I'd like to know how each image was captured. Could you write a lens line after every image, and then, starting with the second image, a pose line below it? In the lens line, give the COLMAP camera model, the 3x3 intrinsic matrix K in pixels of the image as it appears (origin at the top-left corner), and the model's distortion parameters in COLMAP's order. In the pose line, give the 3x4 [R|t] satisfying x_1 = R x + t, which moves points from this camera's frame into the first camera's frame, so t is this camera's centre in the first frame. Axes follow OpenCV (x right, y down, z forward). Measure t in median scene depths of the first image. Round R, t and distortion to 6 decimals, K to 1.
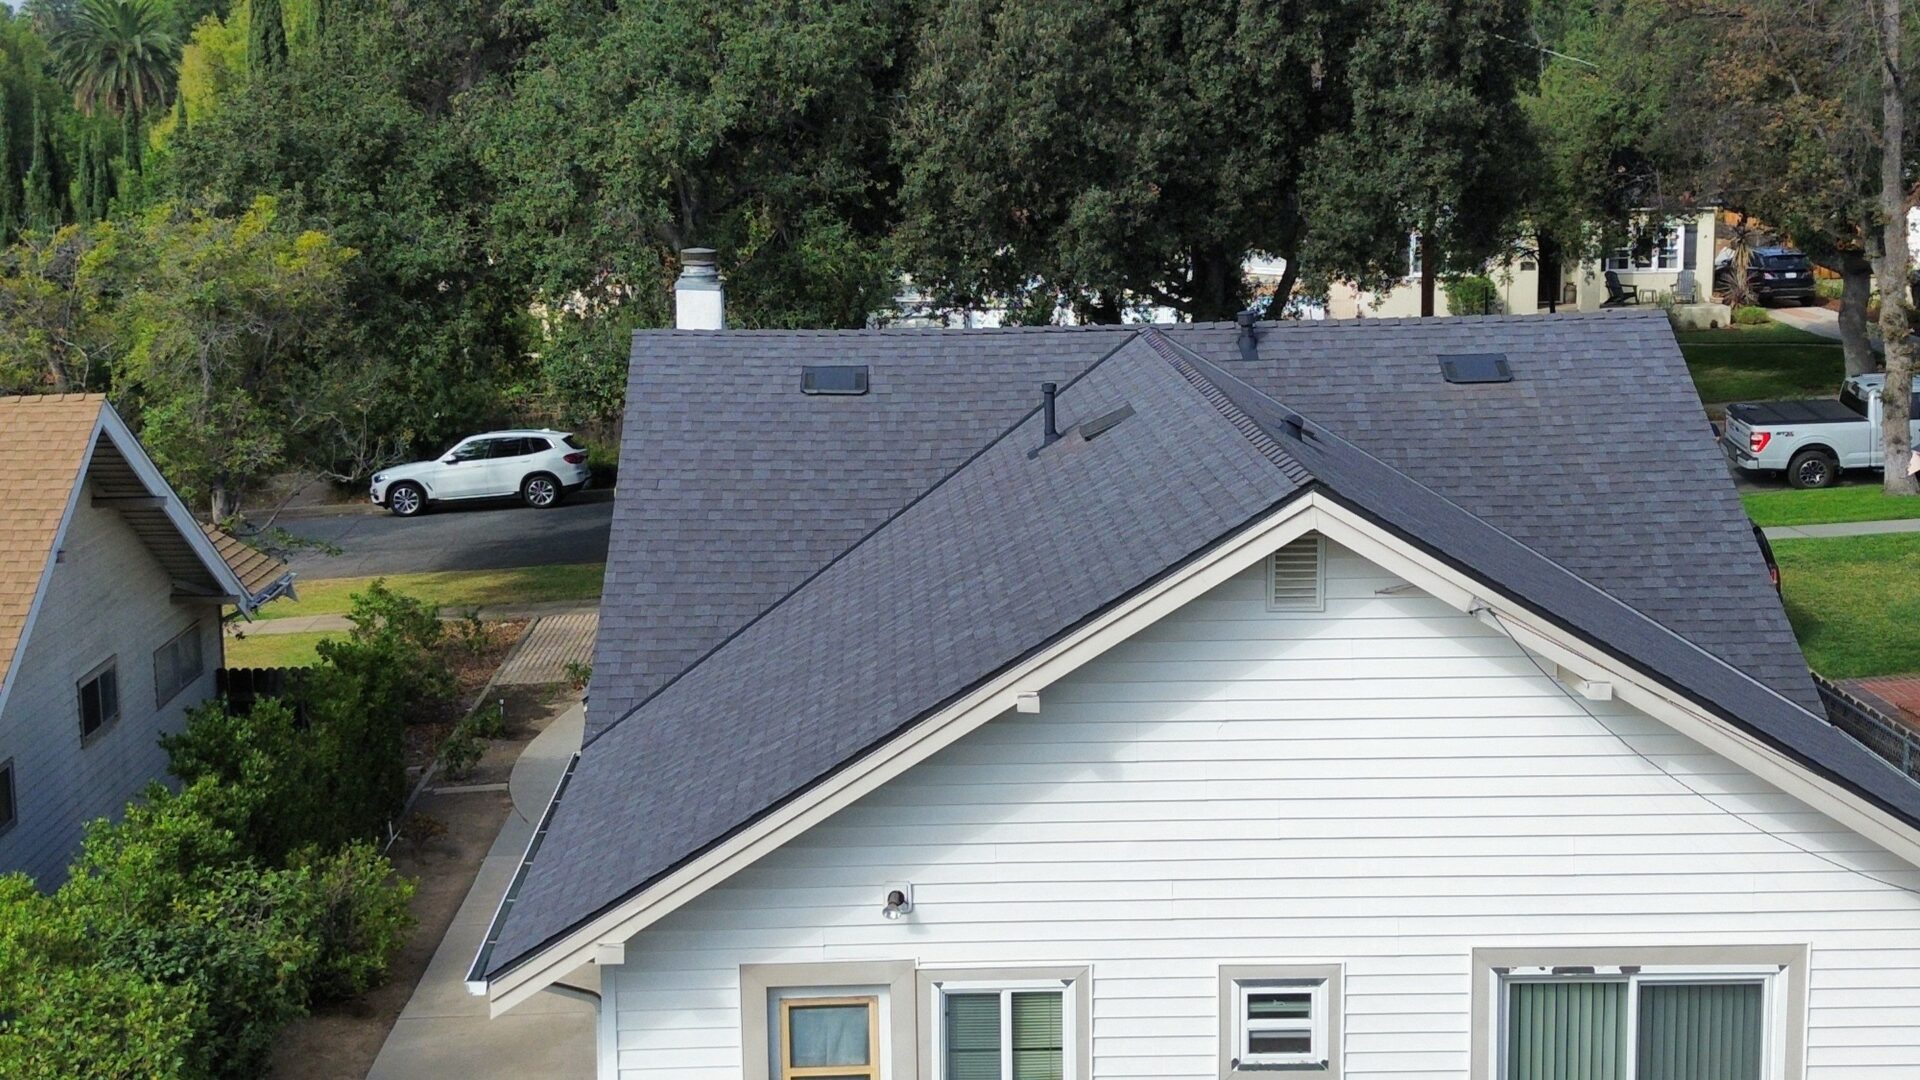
lens RADIAL K [[2738.6, 0, 960.0], [0, 2738.6, 540.0], [0, 0, 1]] dist [0.110666, -0.101913]
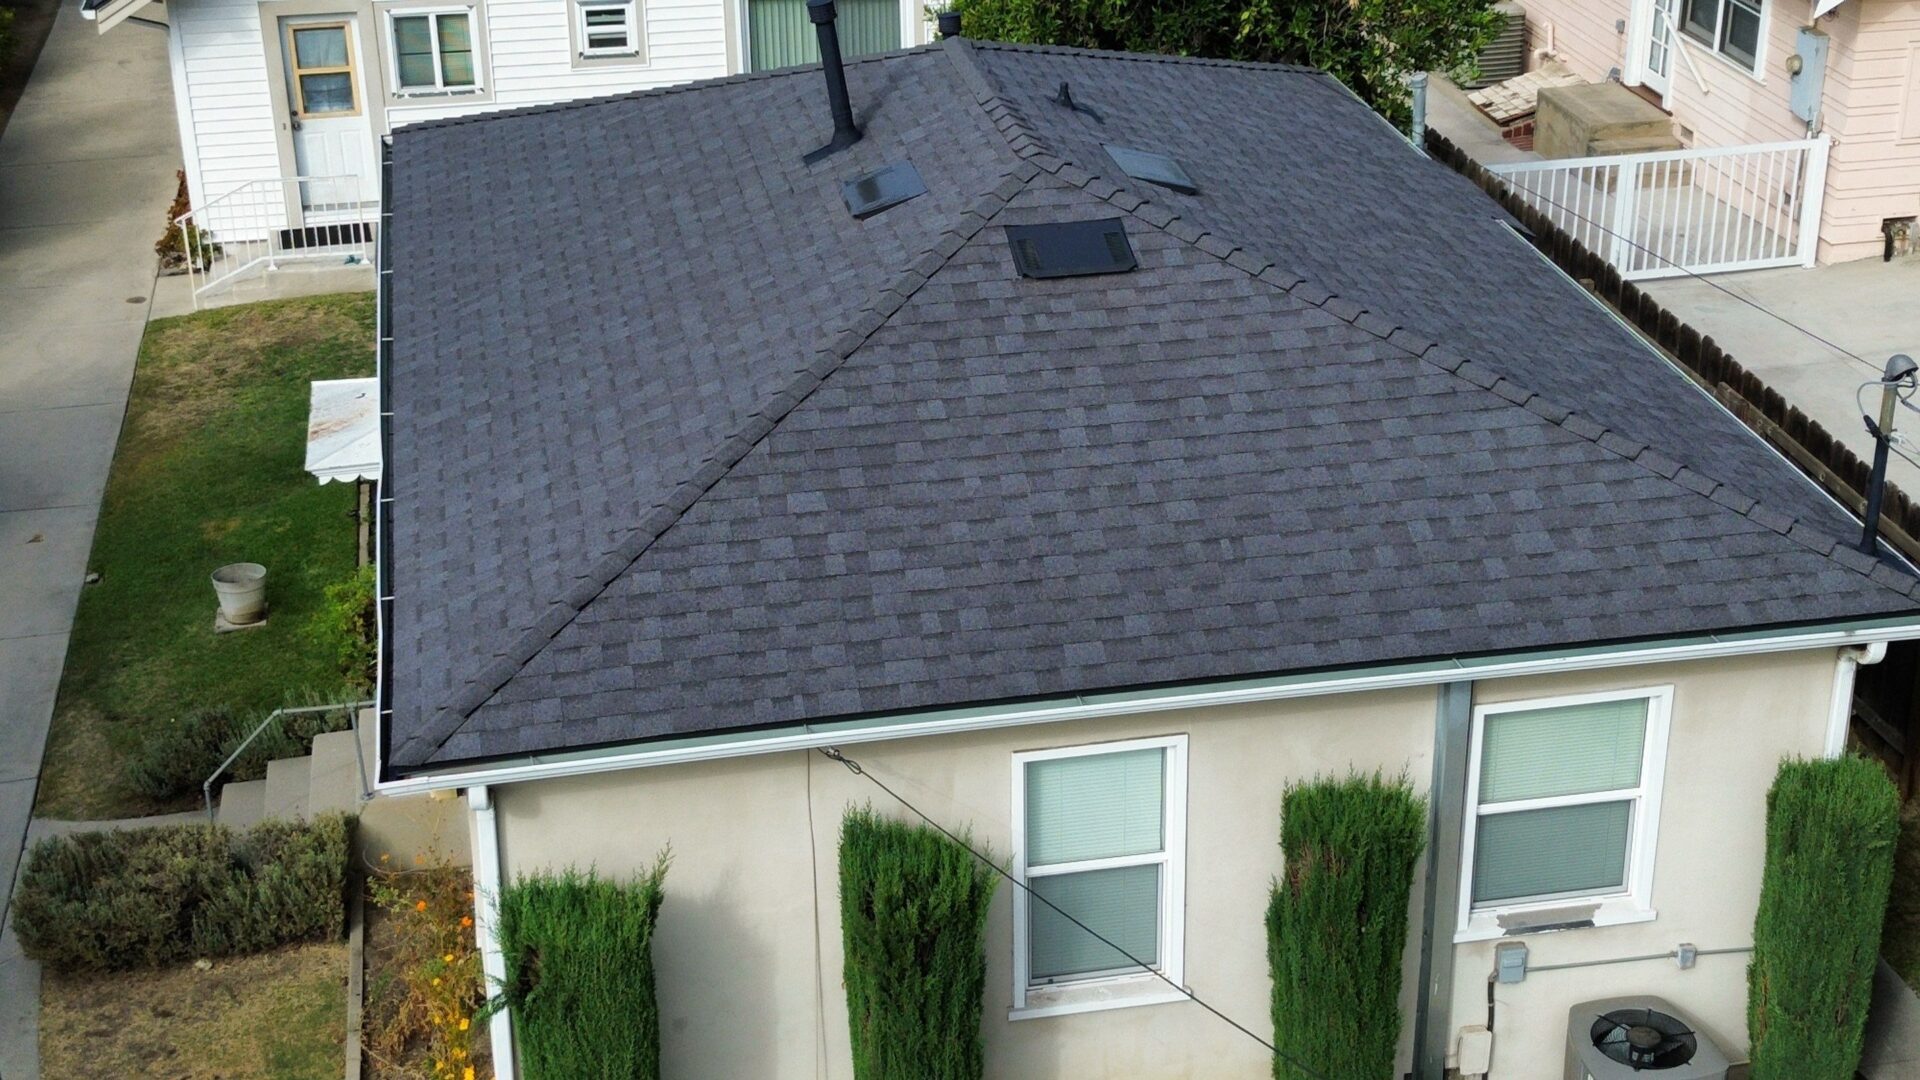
lens RADIAL K [[2738.6, 0, 960.0], [0, 2738.6, 540.0], [0, 0, 1]] dist [0.110666, -0.101913]
pose [[0.986245, -0.071212, 0.149166, 0.058105], [0.030781, 0.965774, 0.257552, 0.055587], [-0.162401, -0.249418, 0.954681, -0.654056]]
